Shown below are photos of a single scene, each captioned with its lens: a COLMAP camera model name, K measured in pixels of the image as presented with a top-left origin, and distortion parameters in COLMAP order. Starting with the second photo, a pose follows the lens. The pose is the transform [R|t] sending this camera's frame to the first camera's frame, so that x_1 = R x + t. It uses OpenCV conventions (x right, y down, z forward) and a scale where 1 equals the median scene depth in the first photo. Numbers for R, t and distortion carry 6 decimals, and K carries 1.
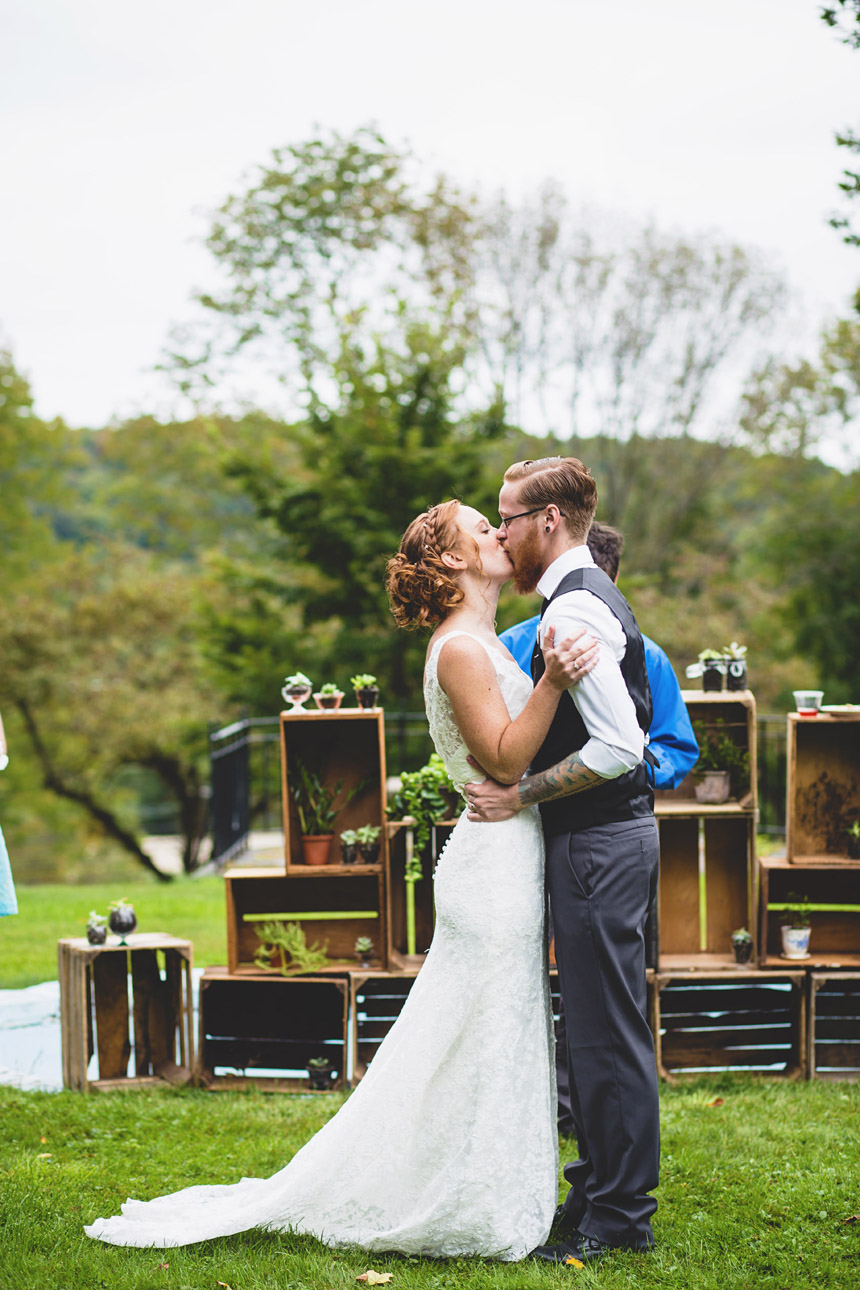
lens RADIAL K [[3105.1, 0, 430.0], [0, 3105.1, 645.0], [0, 0, 1]] dist [-0.084219, -1.335503]
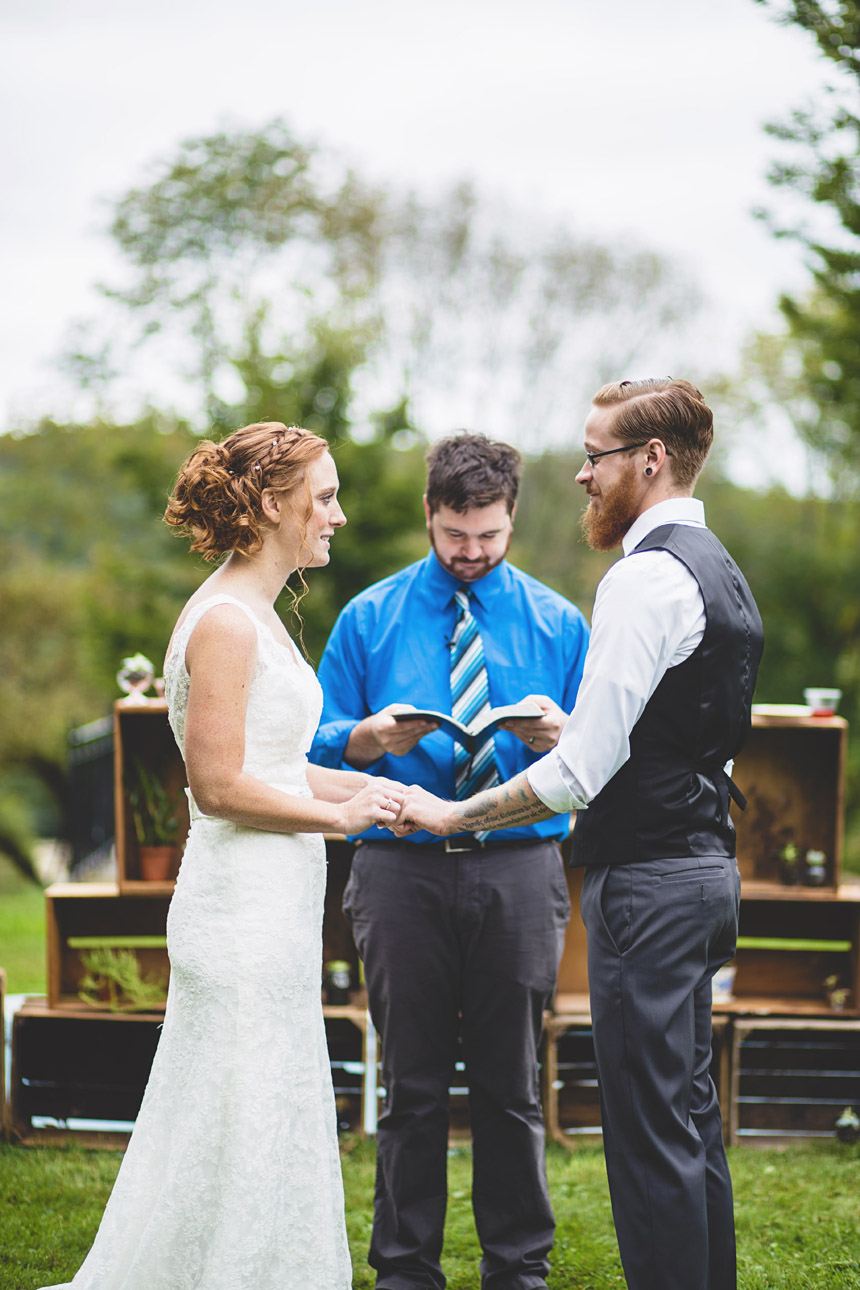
lens RADIAL K [[3105.1, 0, 430.0], [0, 3105.1, 645.0], [0, 0, 1]] dist [-0.084219, -1.335503]
pose [[0.999349, 0.020091, 0.029954, 0.011953], [-0.019967, 0.999791, -0.004440, 0.008354], [-0.030037, 0.003839, 0.999541, 0.150545]]
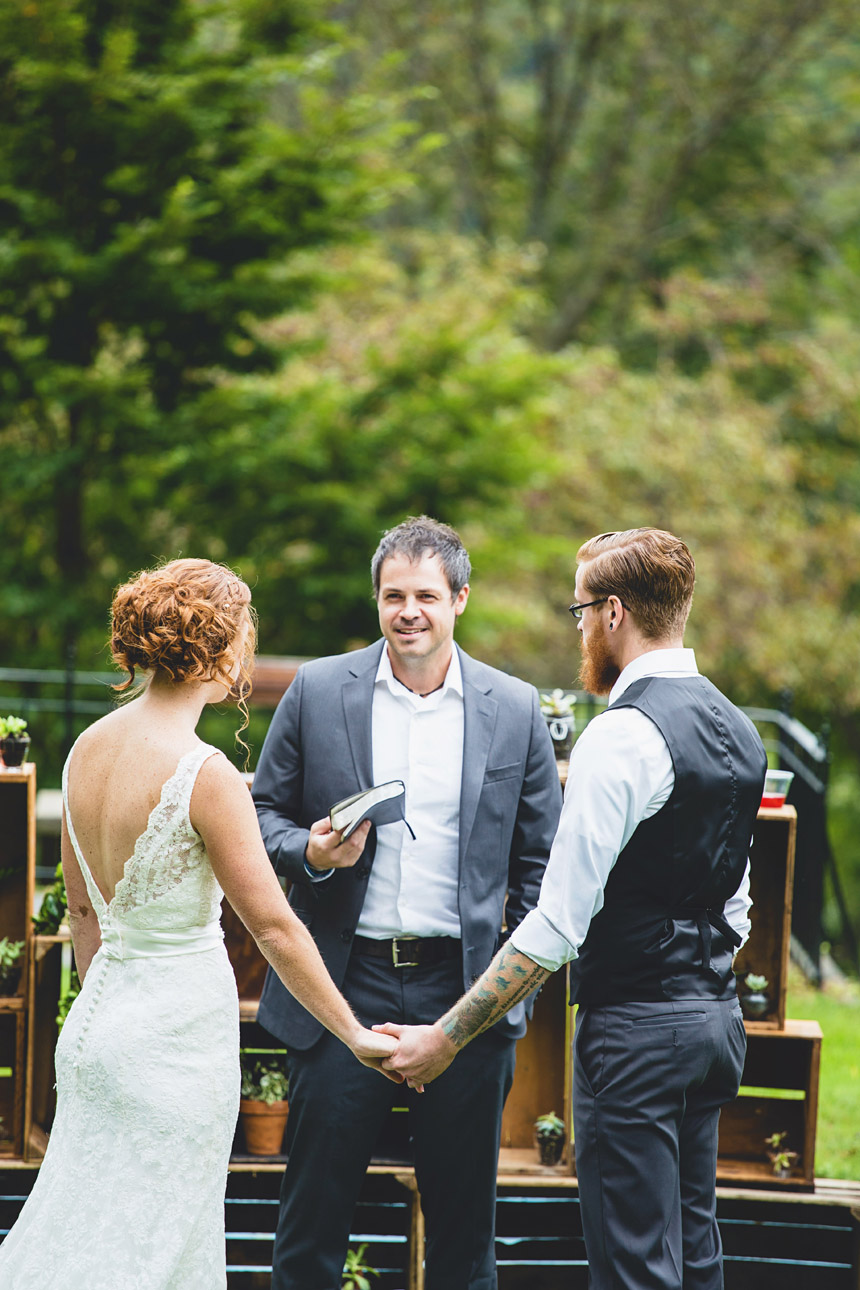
lens RADIAL K [[7357.5, 0, 430.0], [0, 7357.5, 645.0], [0, 0, 1]] dist [2.165249, 6.174533]
pose [[0.998391, 0.041319, 0.038823, 0.006936], [-0.042926, 0.998216, 0.041507, -0.076829], [-0.037039, -0.043107, 0.998384, -0.615679]]
